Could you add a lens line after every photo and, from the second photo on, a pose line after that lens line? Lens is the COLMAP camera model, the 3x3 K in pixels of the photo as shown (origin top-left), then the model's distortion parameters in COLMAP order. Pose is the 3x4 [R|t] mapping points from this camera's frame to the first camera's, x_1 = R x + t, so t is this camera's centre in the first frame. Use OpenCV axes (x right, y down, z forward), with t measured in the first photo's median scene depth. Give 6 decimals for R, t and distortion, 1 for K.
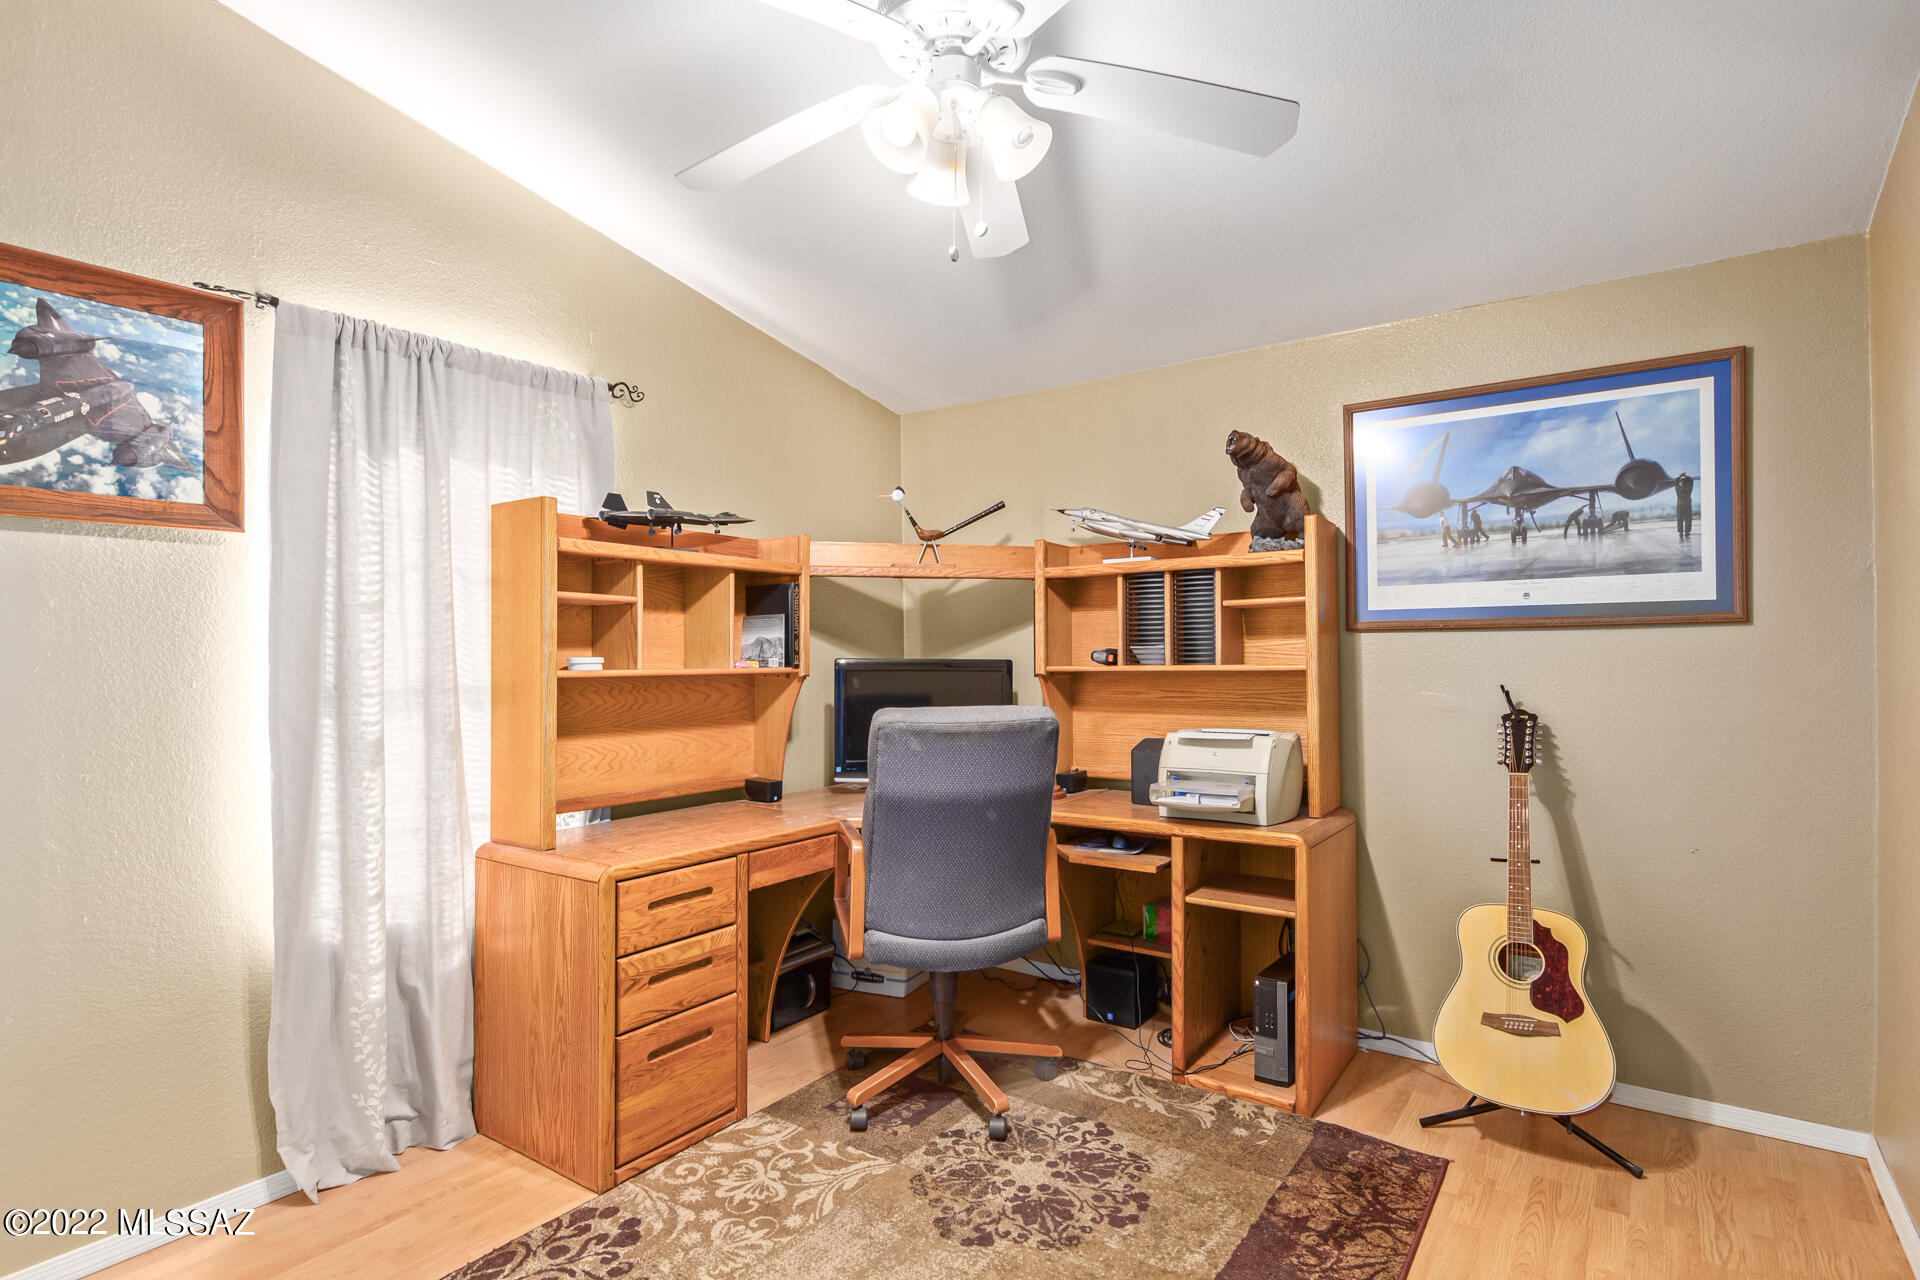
lens RADIAL K [[984.0, 0, 957.6], [0, 984.0, 650.7], [0, 0, 1]] dist [0.001703, 0.000396]
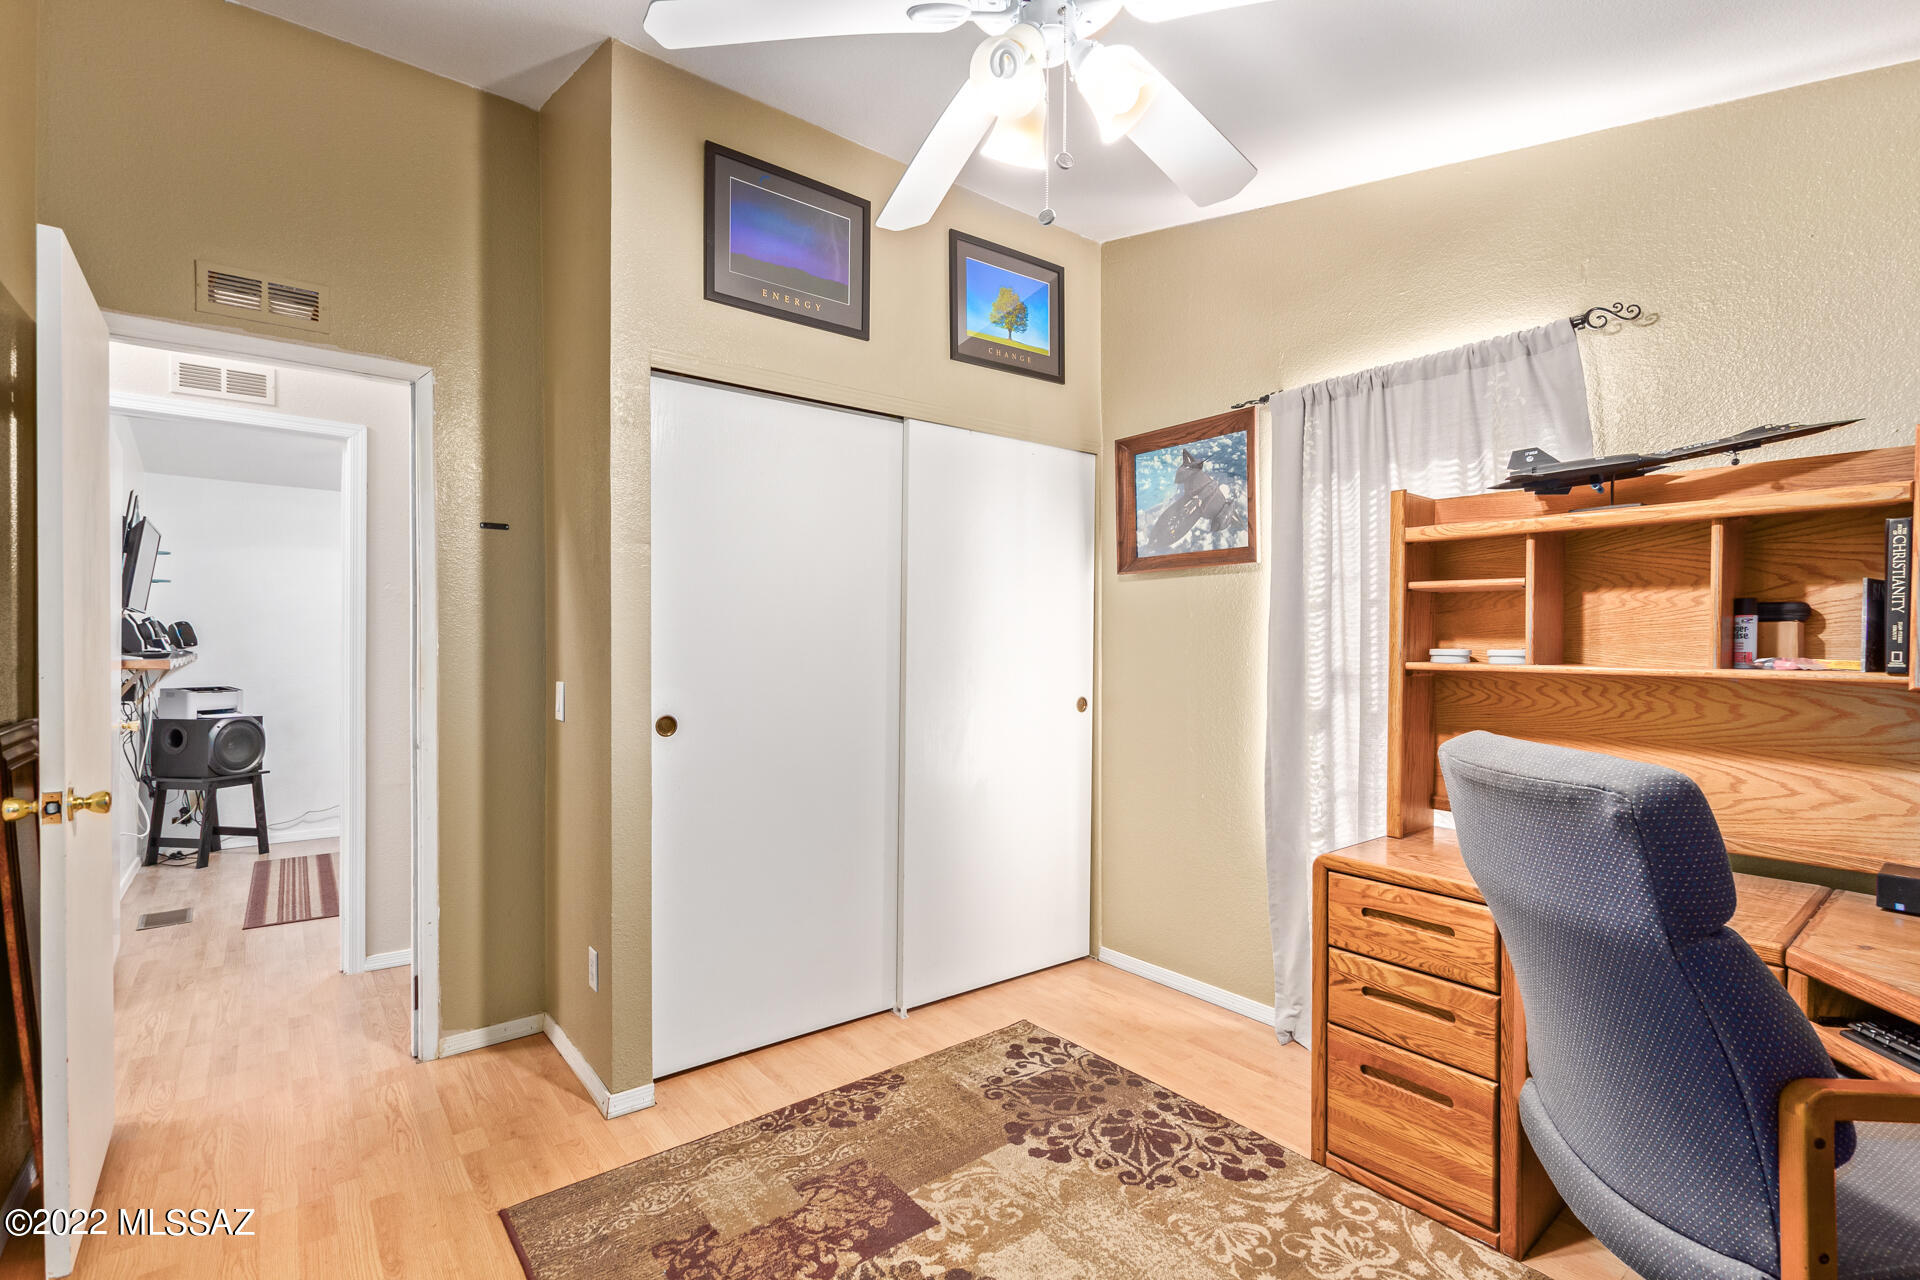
lens RADIAL K [[887.0, 0, 966.2], [0, 887.0, 646.5], [0, 0, 1]] dist [0.007353, 0.000164]
pose [[-0.287175, 0.008447, -0.957841, 0.632211], [0.001448, 0.999964, 0.008385, -0.004005], [0.957877, 0.001021, -0.287176, 0.896976]]
